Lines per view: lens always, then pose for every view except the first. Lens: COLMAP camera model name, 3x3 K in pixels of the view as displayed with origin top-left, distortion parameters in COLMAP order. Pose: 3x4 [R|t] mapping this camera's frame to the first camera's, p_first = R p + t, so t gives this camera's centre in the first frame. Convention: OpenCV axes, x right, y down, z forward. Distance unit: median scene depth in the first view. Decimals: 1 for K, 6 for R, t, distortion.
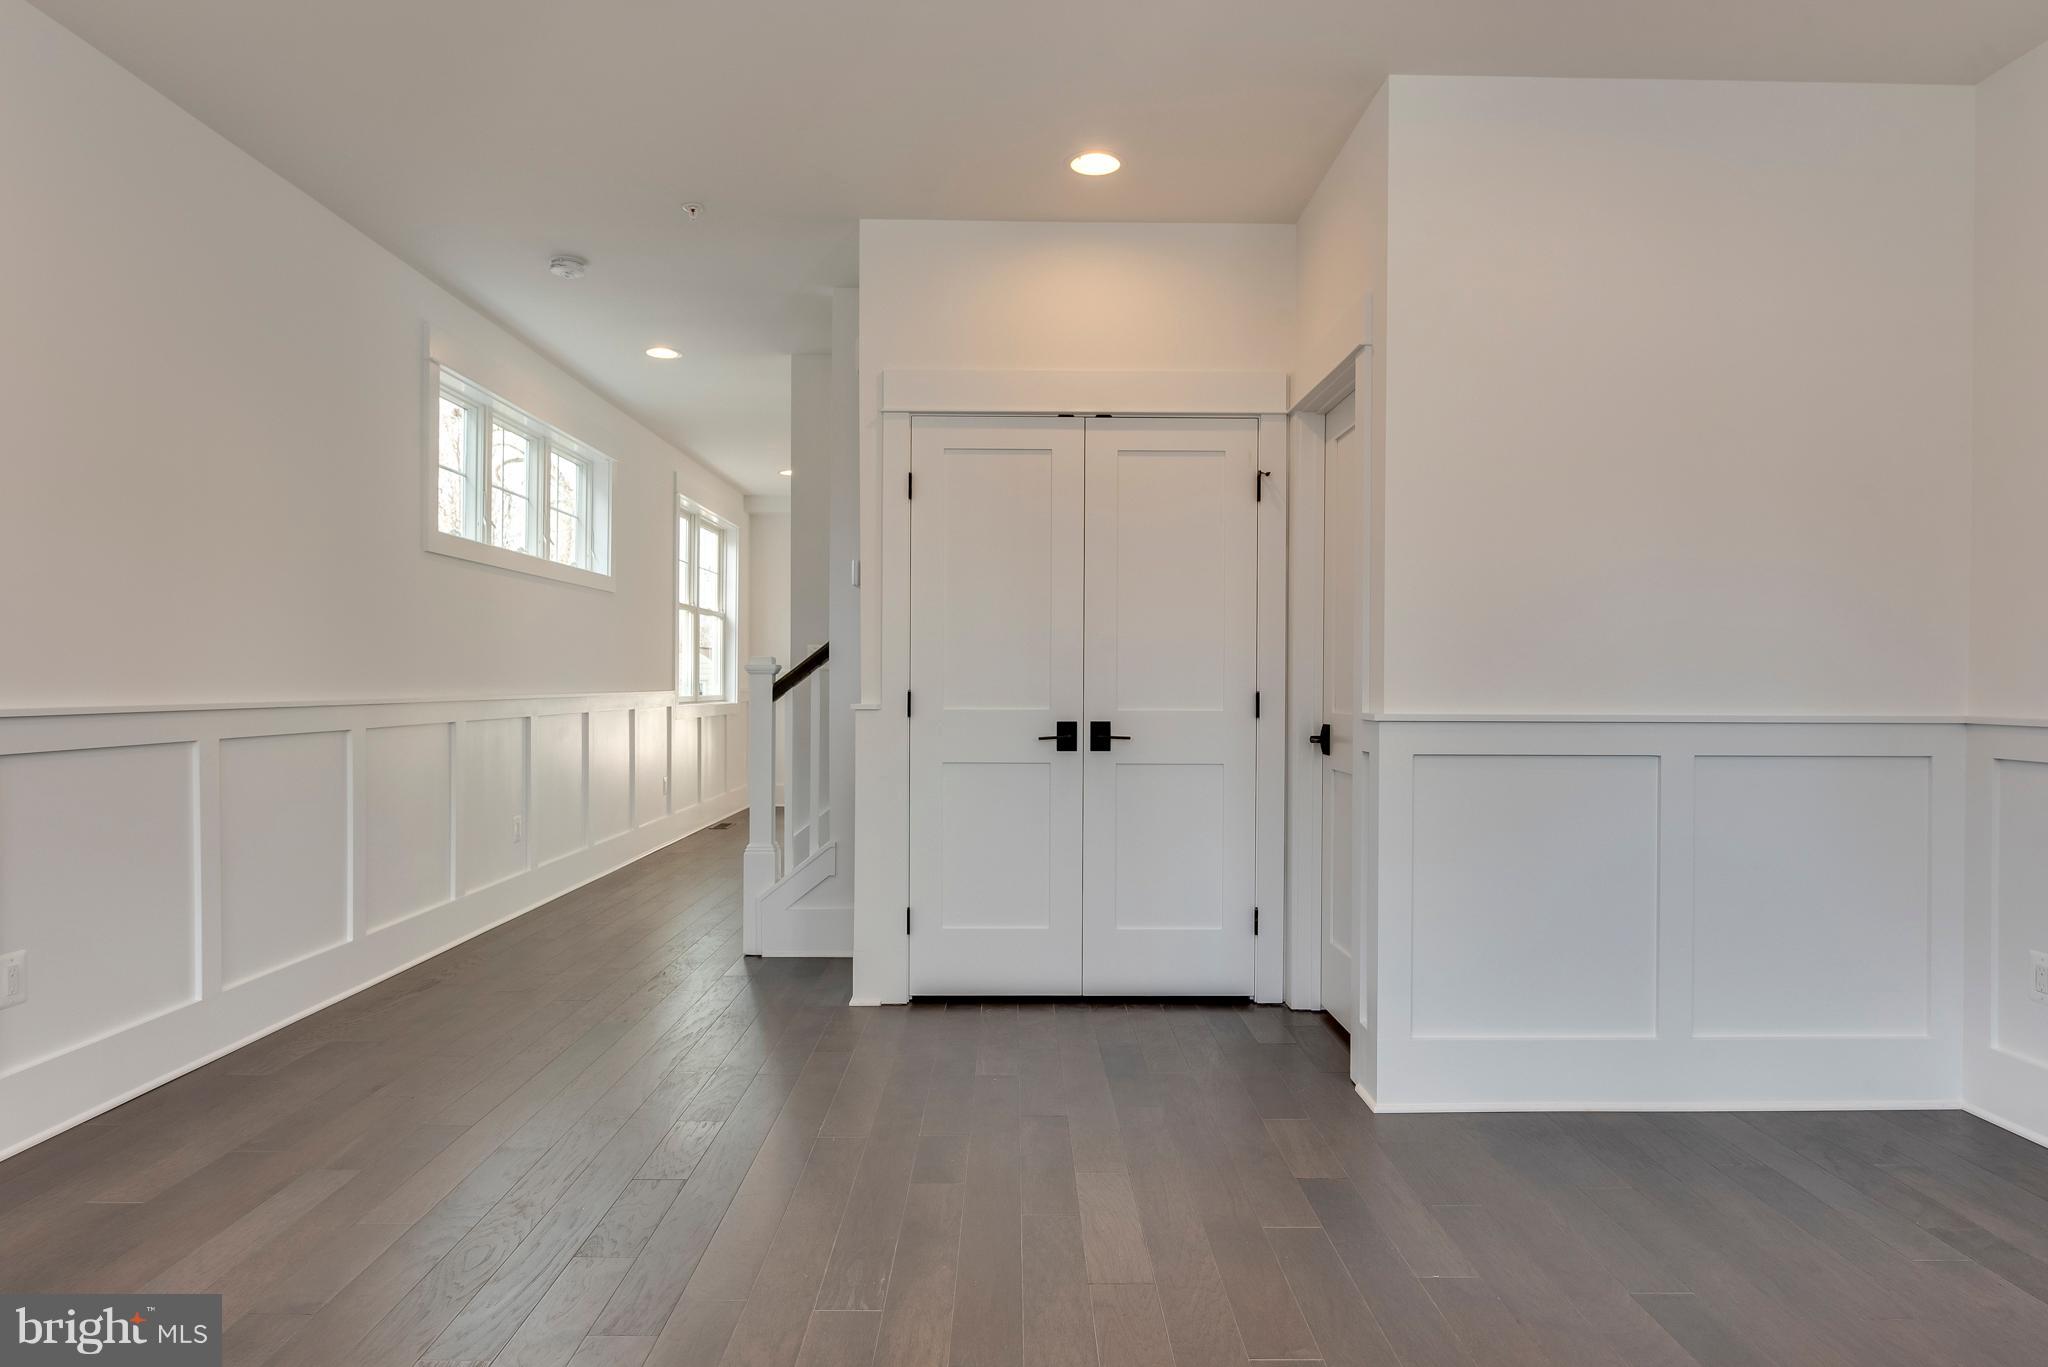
lens RADIAL K [[1196.8, 0, 1025.5], [0, 1196.8, 689.0], [0, 0, 1]] dist [-0.004350, -0.000884]
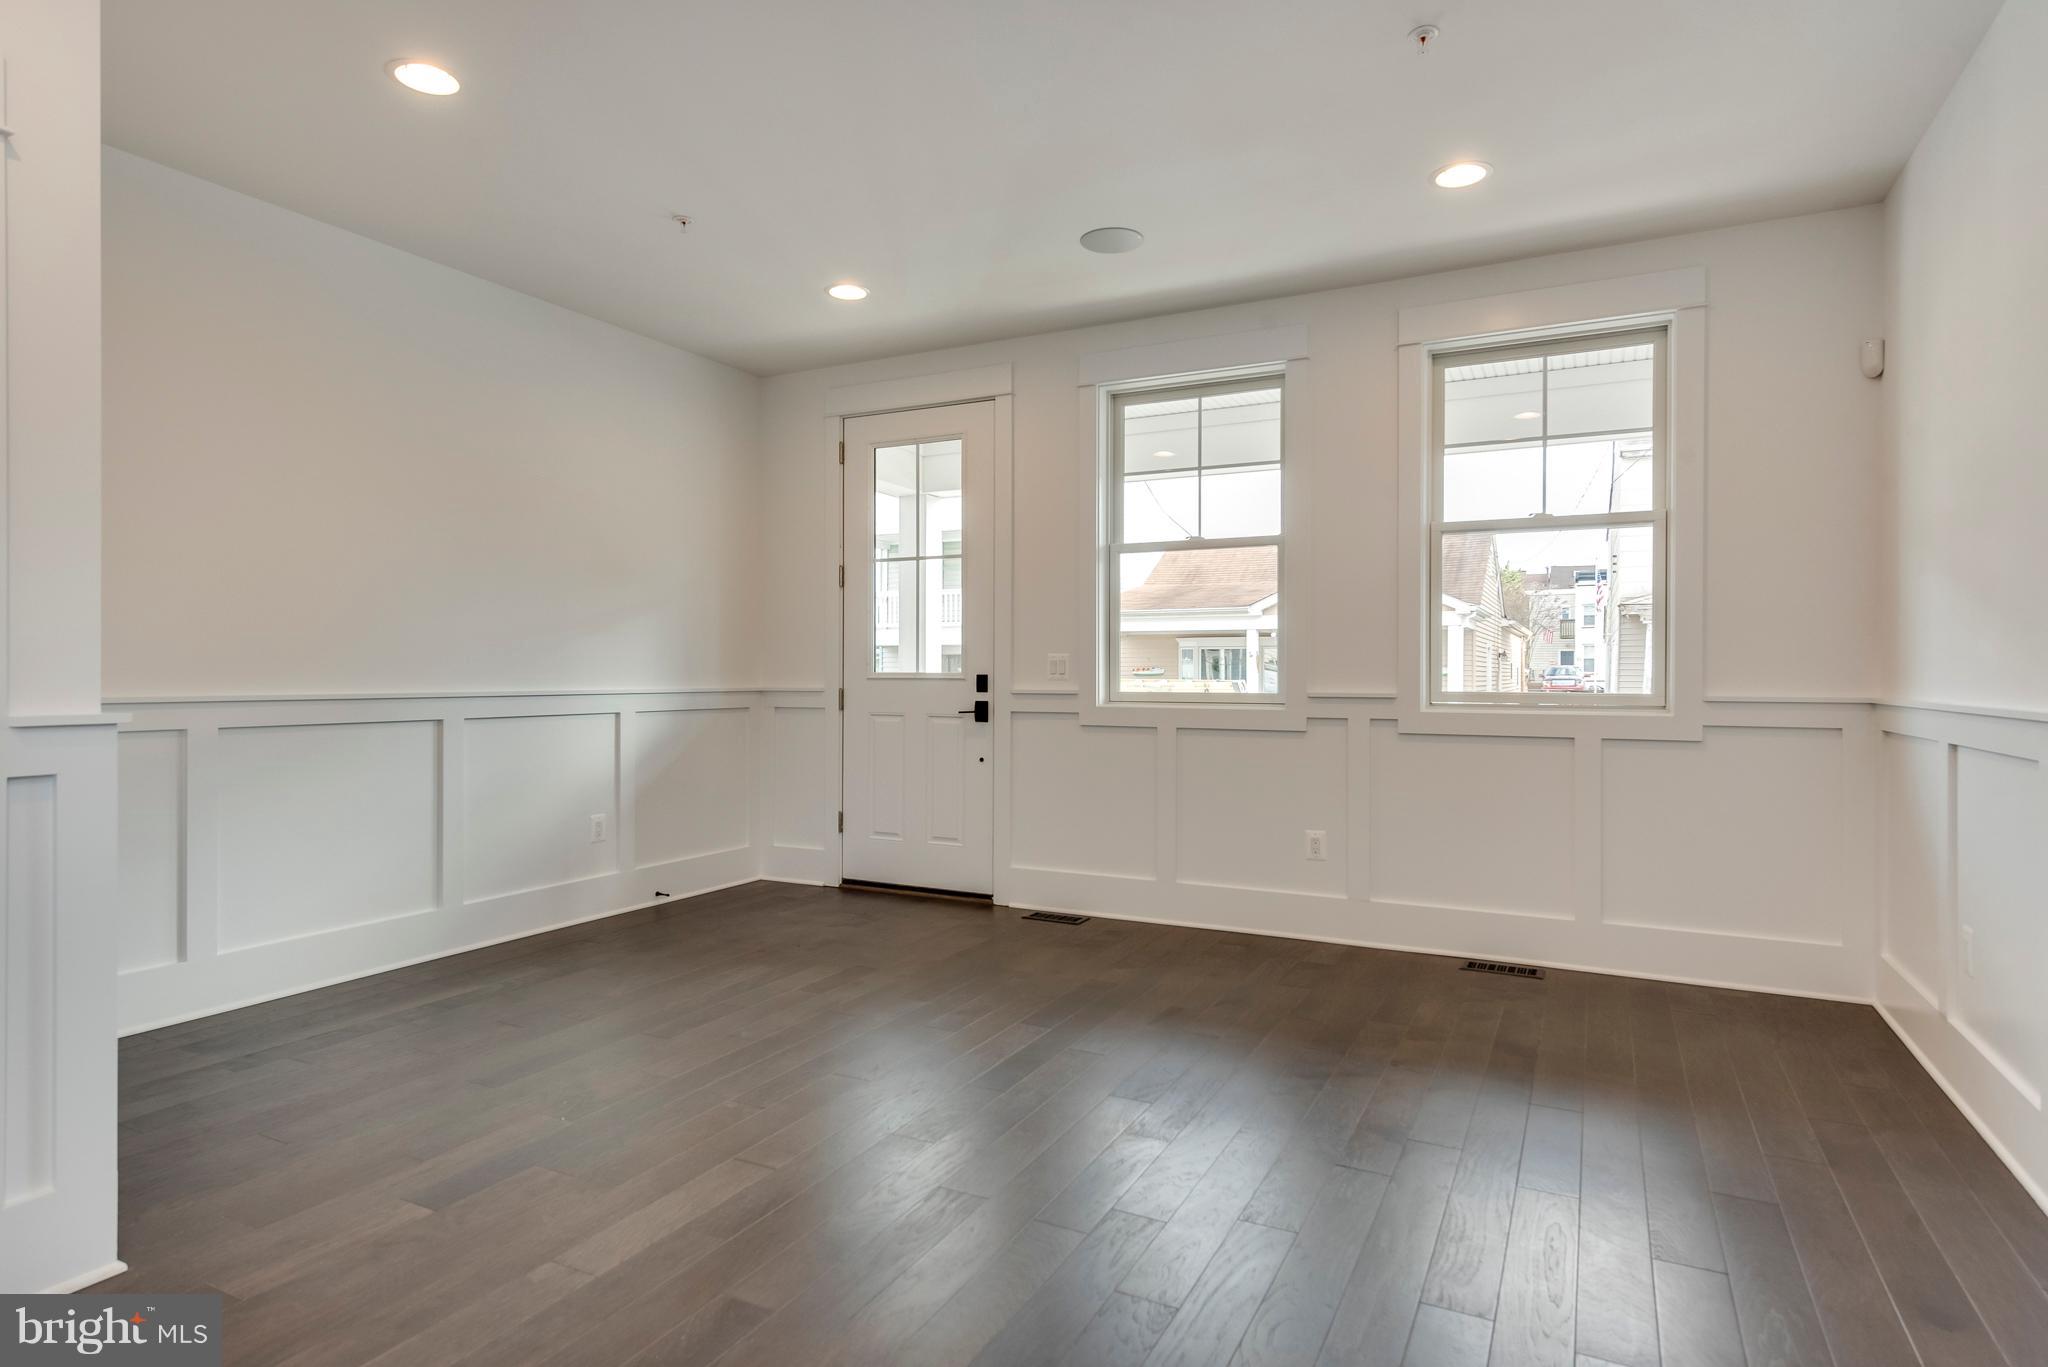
lens RADIAL K [[1127.1, 0, 1028.7], [0, 1127.1, 681.5], [0, 0, 1]] dist [0.003460, 0.000165]
pose [[-0.885523, -0.009423, 0.464499, -0.644429], [-0.002387, 0.999873, 0.015733, -0.013739], [-0.464589, 0.012823, -0.885434, 1.735096]]
